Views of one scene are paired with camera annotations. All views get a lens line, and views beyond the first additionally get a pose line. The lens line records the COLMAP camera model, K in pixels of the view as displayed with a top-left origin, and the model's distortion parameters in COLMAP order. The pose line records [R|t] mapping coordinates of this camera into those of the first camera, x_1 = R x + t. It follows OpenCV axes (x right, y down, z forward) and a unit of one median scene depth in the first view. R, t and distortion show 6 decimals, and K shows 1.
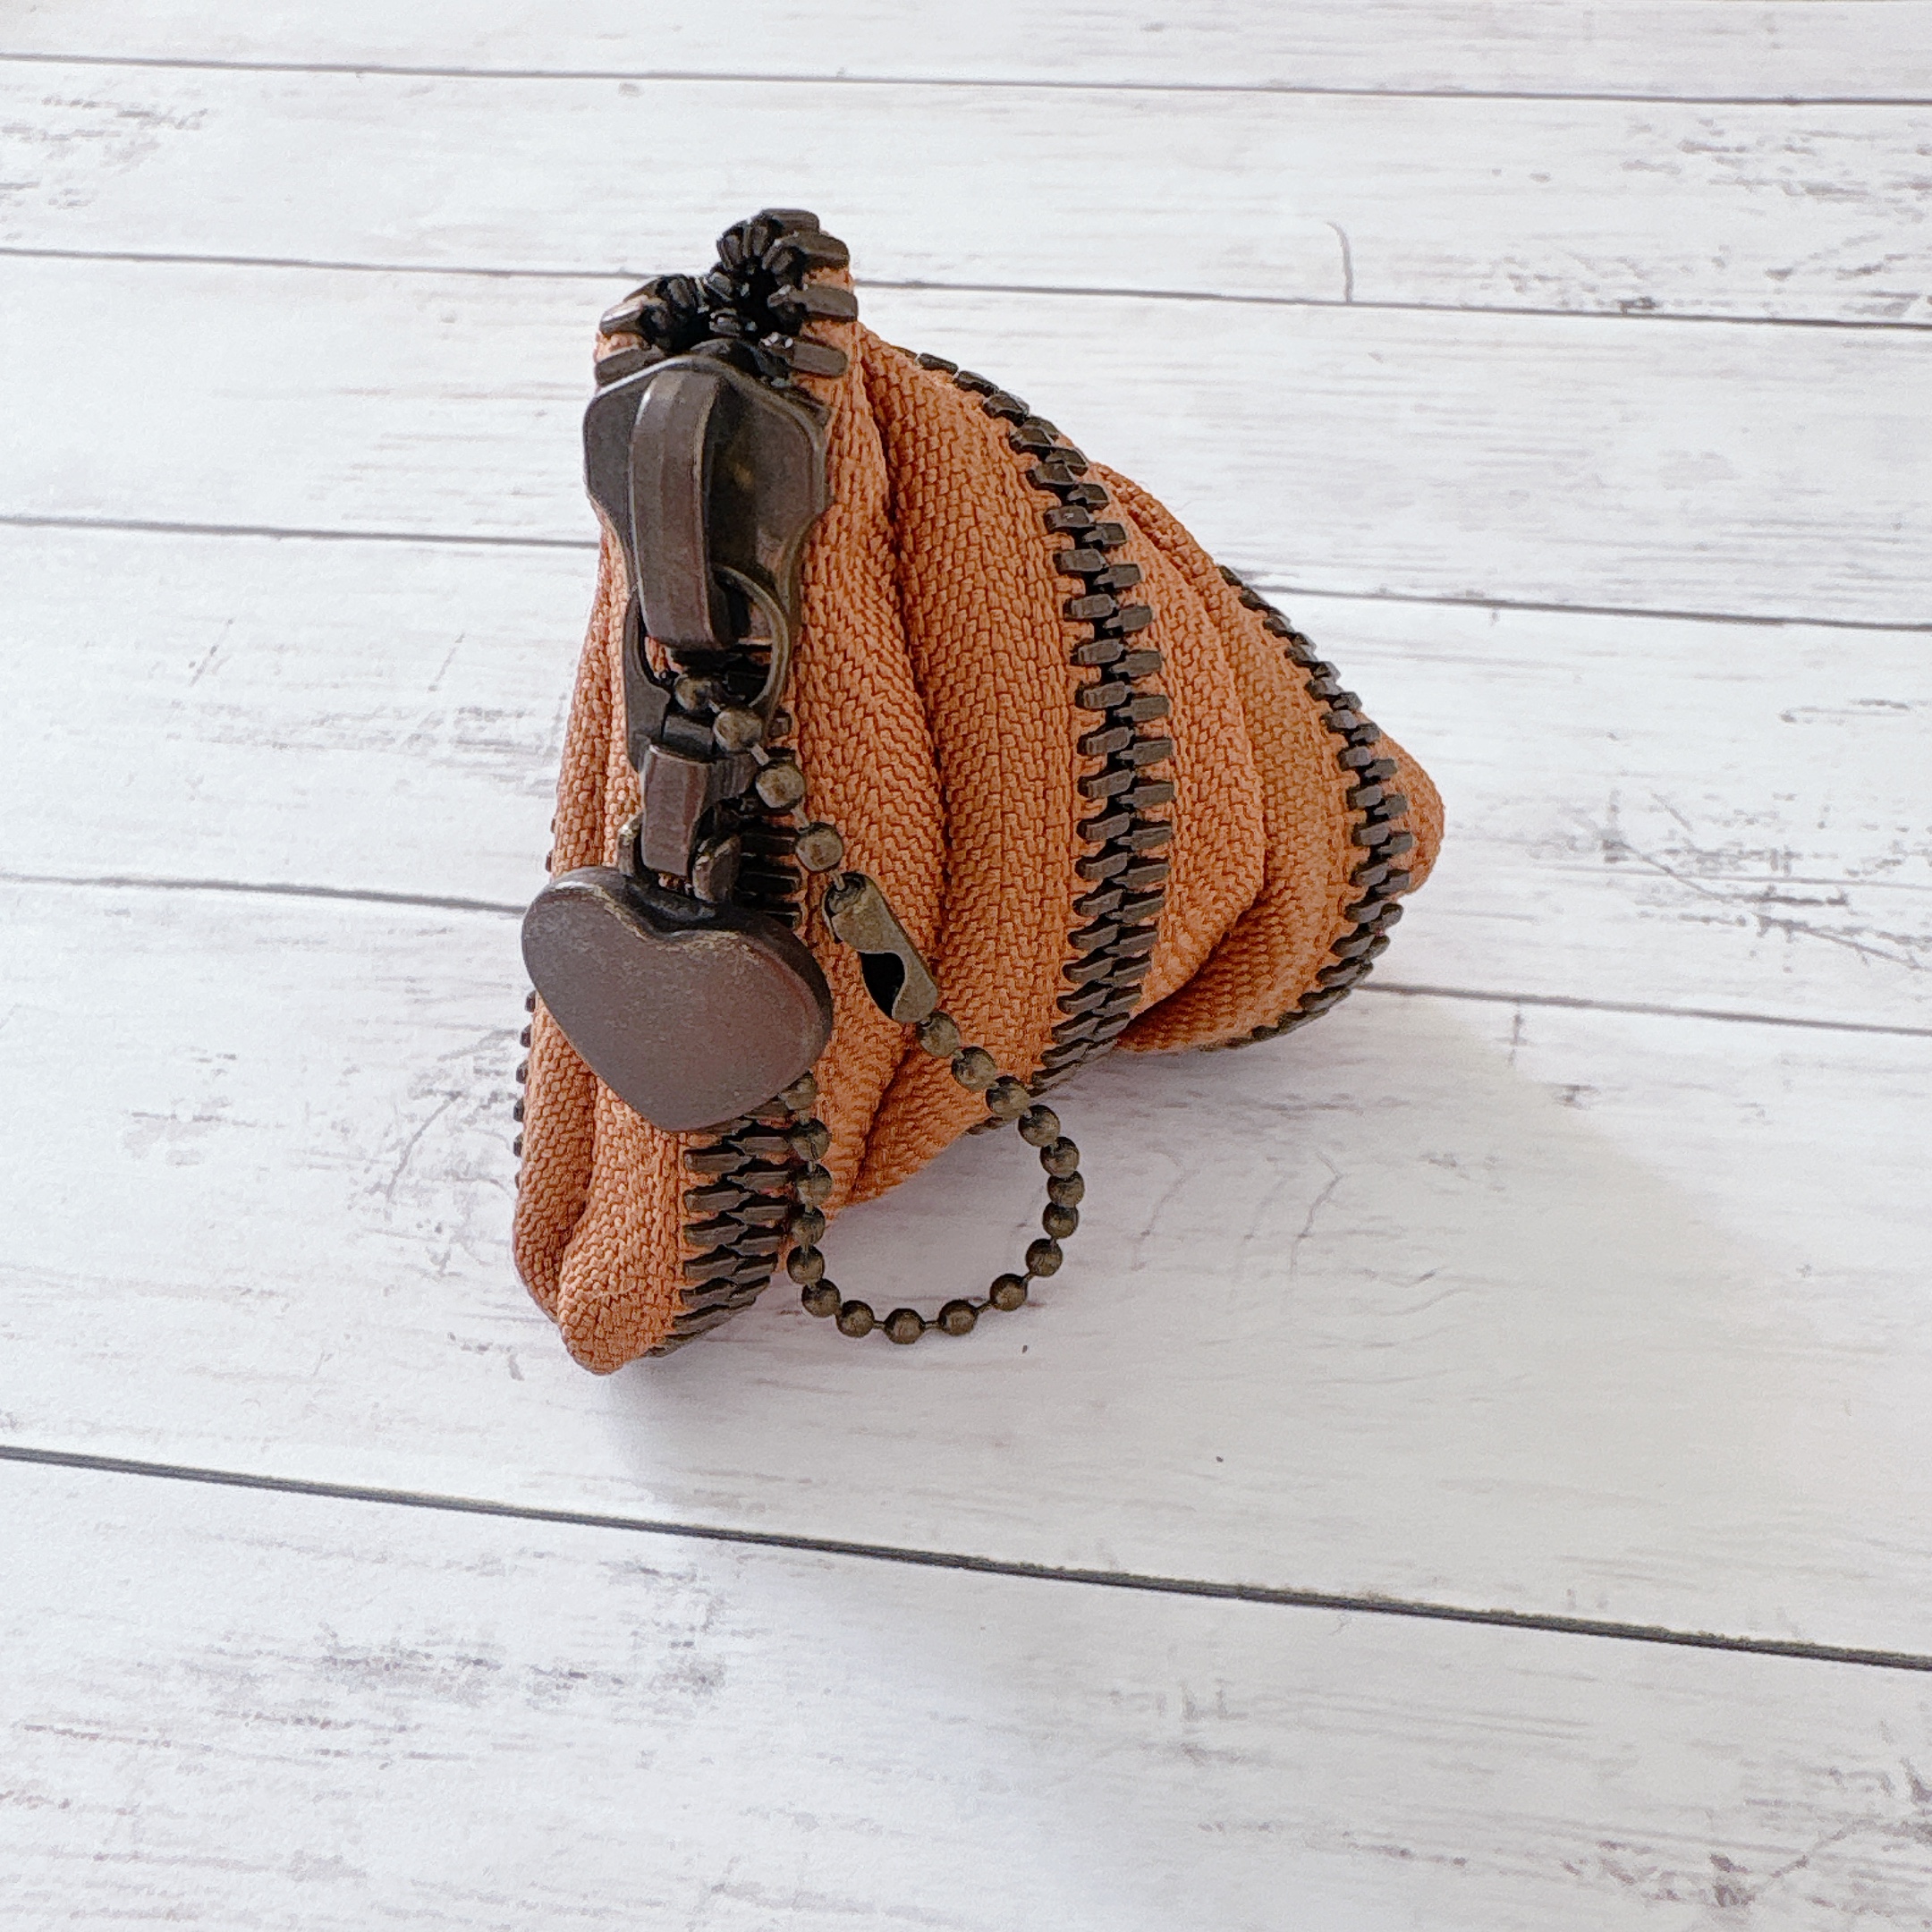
lens RADIAL K [[1978.5, 0, 968.4], [0, 1978.5, 964.2], [0, 0, 1]] dist [-0.005607, 0.000000]
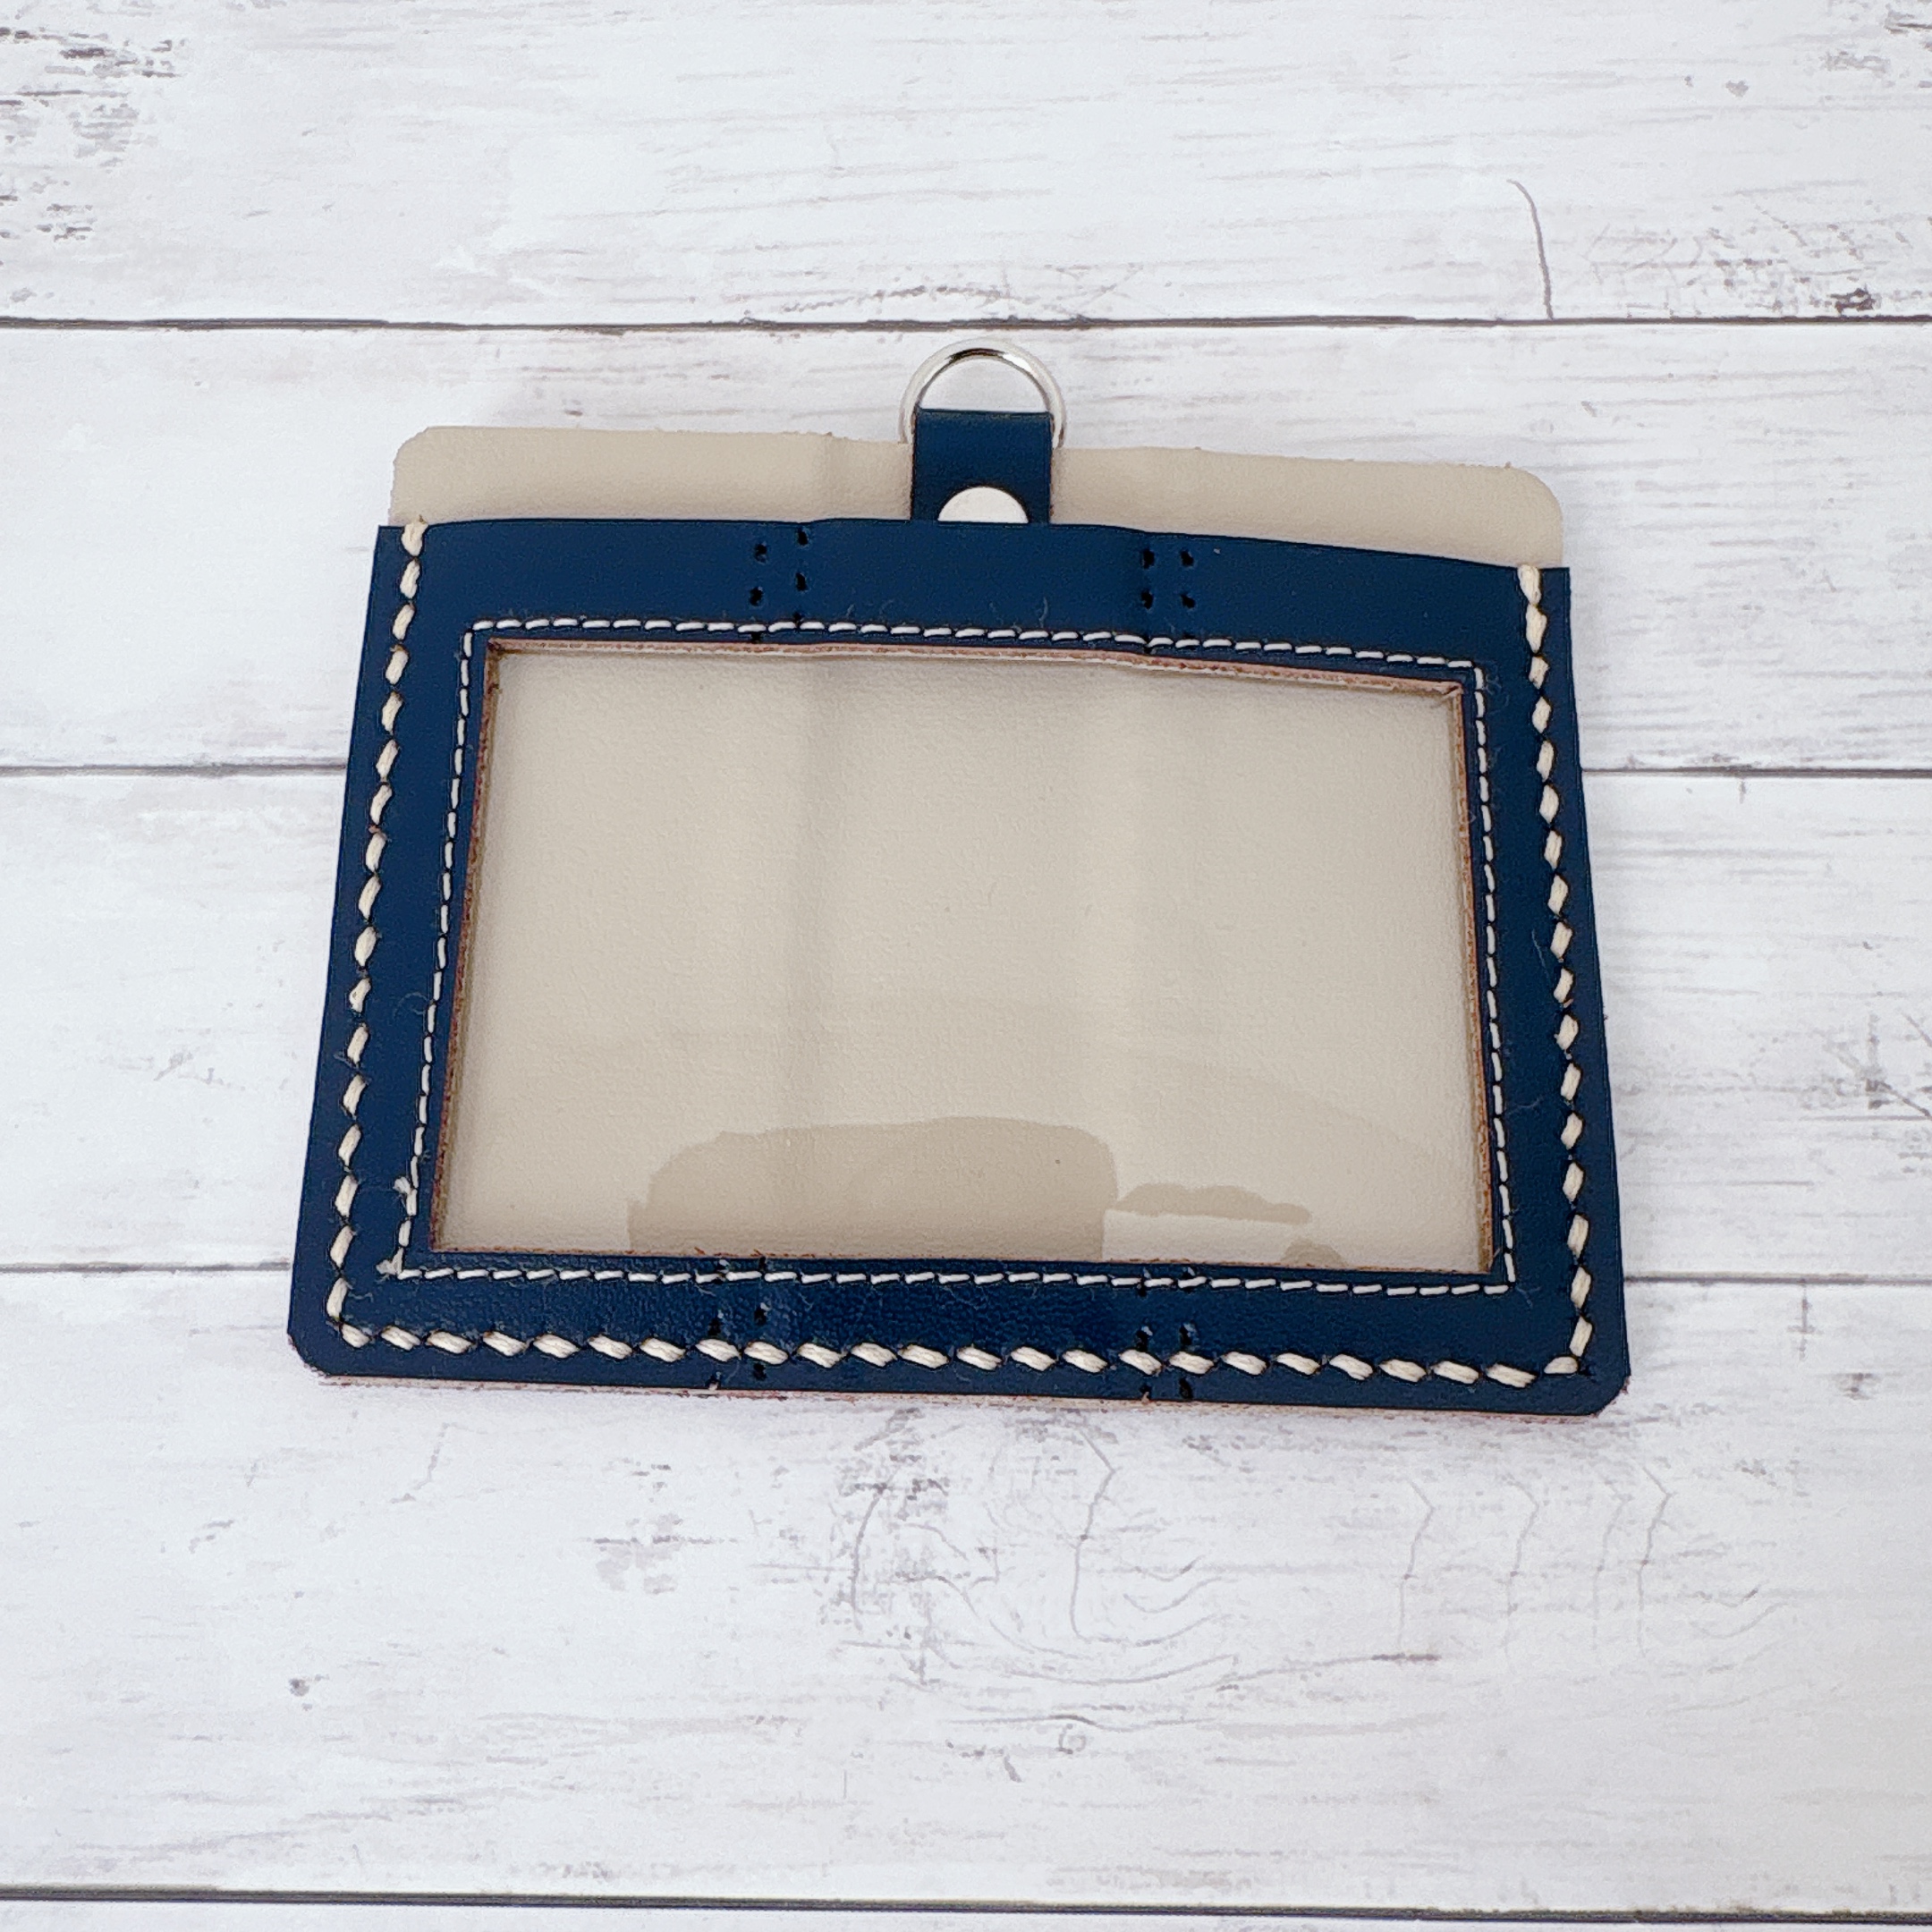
lens RADIAL K [[1978.5, 0, 967.6], [0, 1978.5, 968.1], [0, 0, 1]] dist [-0.005607, 0.000000]
pose [[0.992321, -0.111444, 0.053654, -0.245931], [0.082678, 0.920286, 0.382410, -0.646547], [-0.091994, -0.375038, 0.922434, 0.078025]]
